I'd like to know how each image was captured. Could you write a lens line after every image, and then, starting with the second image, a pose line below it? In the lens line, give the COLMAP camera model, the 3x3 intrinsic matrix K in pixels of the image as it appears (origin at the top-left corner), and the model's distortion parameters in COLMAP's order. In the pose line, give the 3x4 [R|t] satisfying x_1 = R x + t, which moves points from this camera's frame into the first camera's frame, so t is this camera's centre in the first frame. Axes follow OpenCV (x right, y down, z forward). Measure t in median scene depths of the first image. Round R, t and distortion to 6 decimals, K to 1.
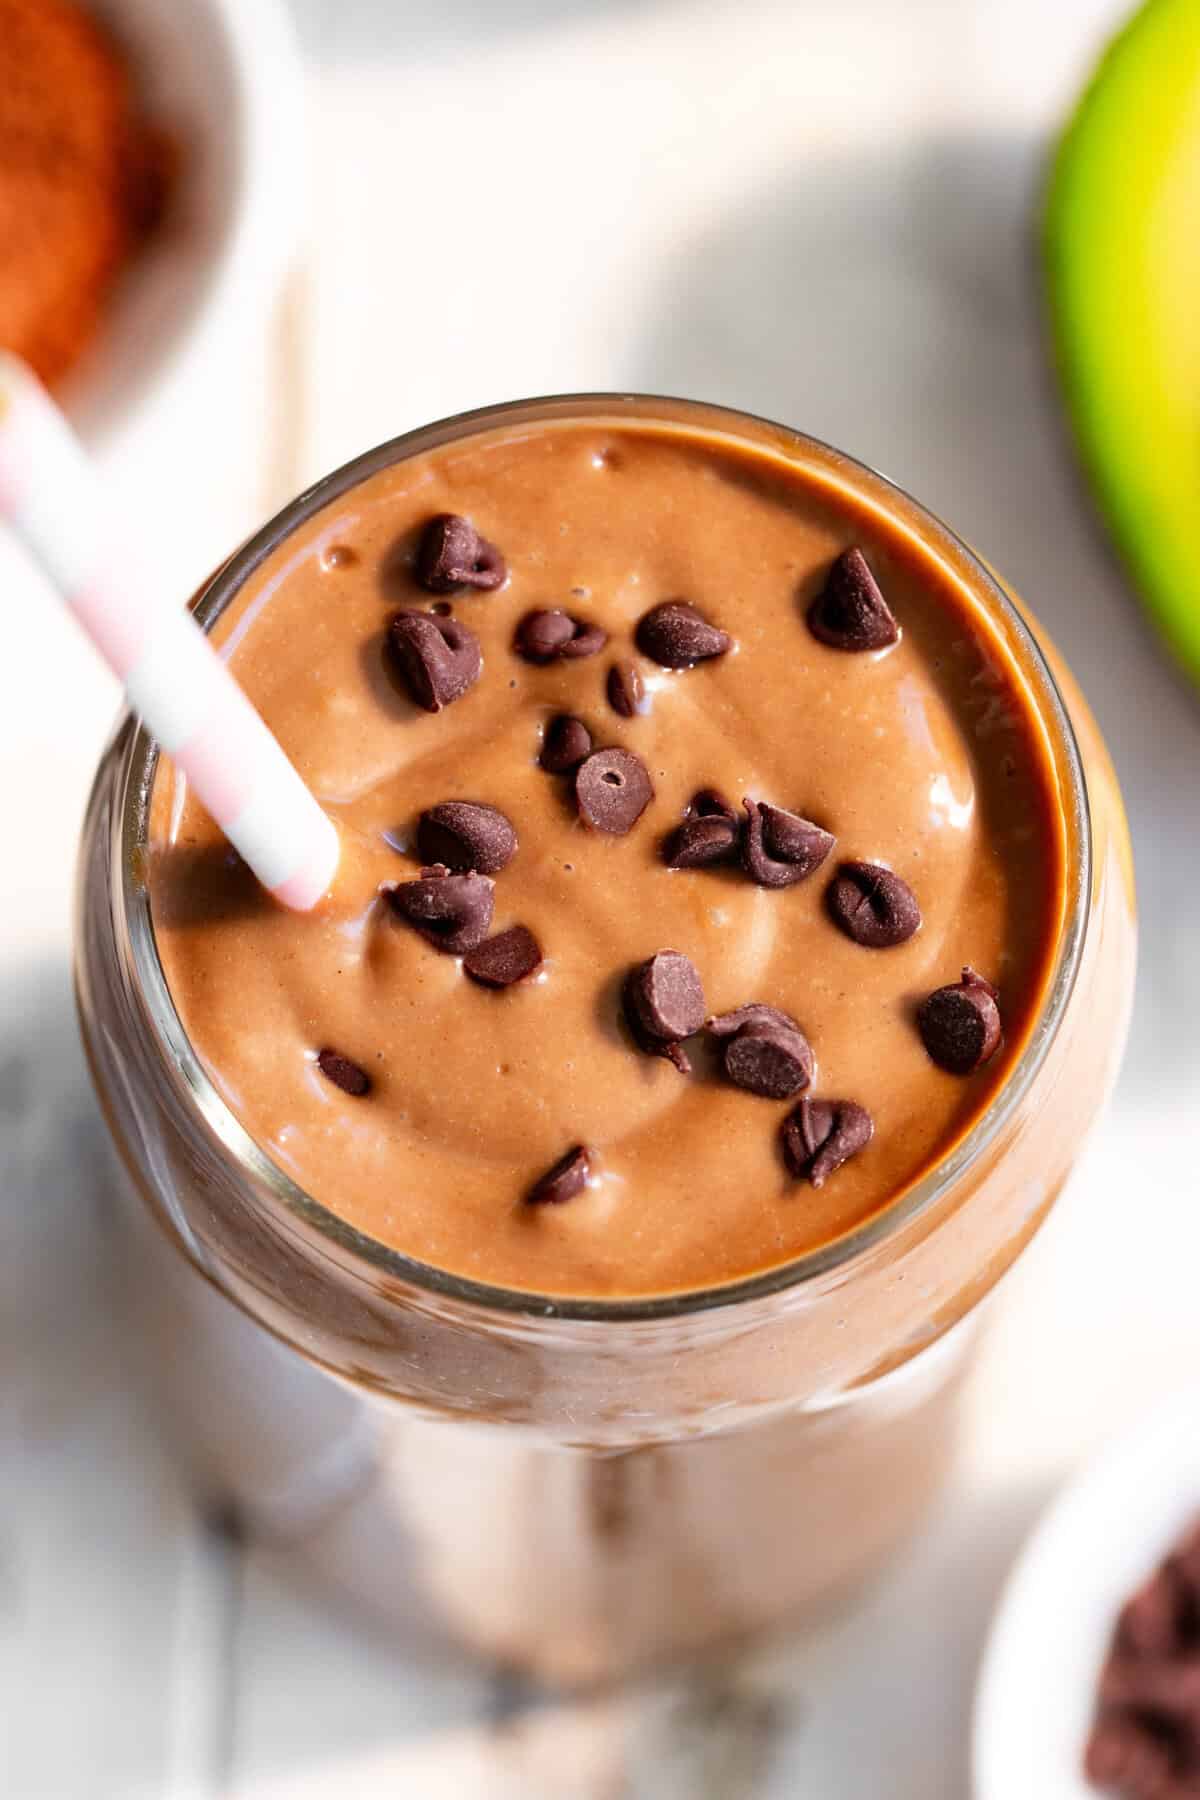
lens RADIAL K [[7874.0, 0, 599.0], [0, 7874.0, 898.8], [0, 0, 1]] dist [-0.211404, 0.000000]
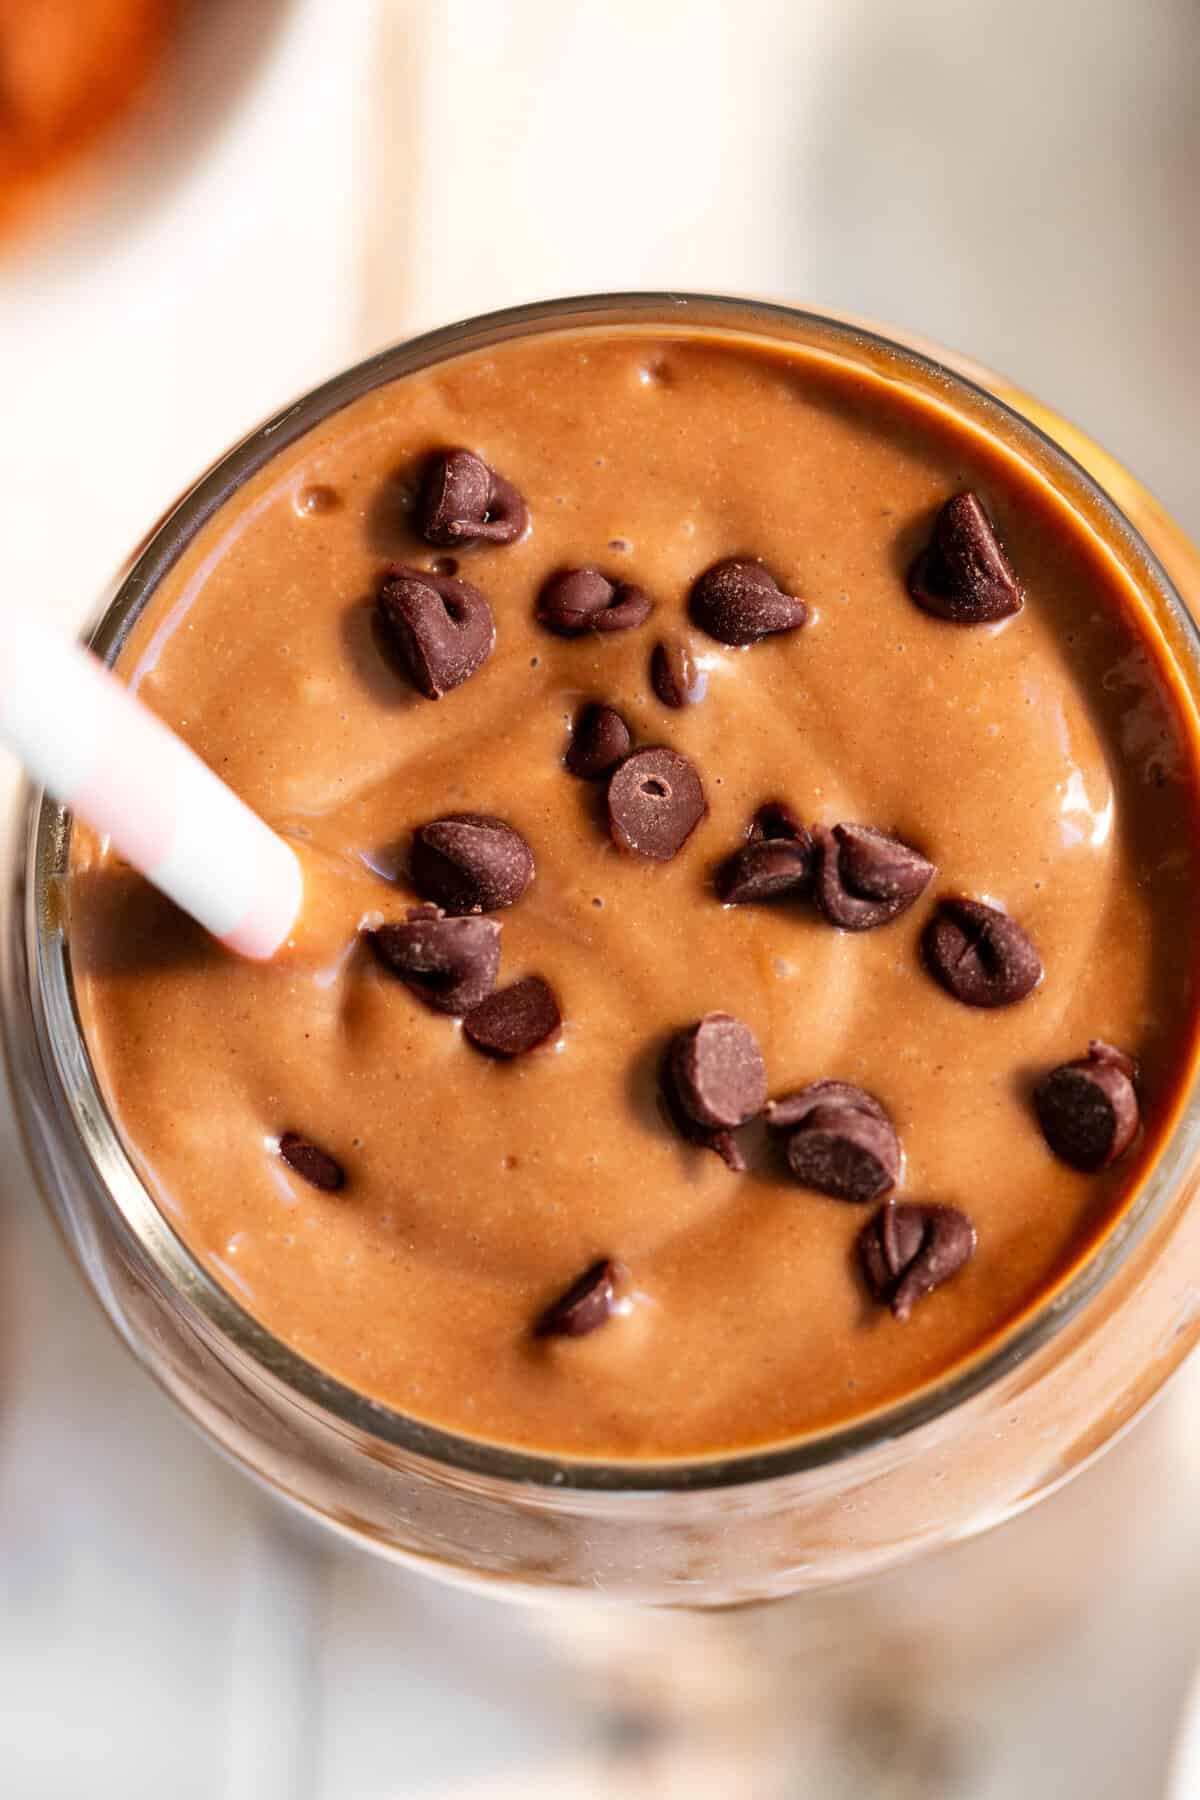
lens RADIAL K [[7874.0, 0, 601.4], [0, 7874.0, 901.6], [0, 0, 1]] dist [-0.211404, 0.000000]
pose [[0.997484, 0.008220, -0.070420, 0.052498], [-0.001361, 0.995293, 0.096897, -0.081097], [0.070885, -0.096557, 0.992800, 0.212848]]
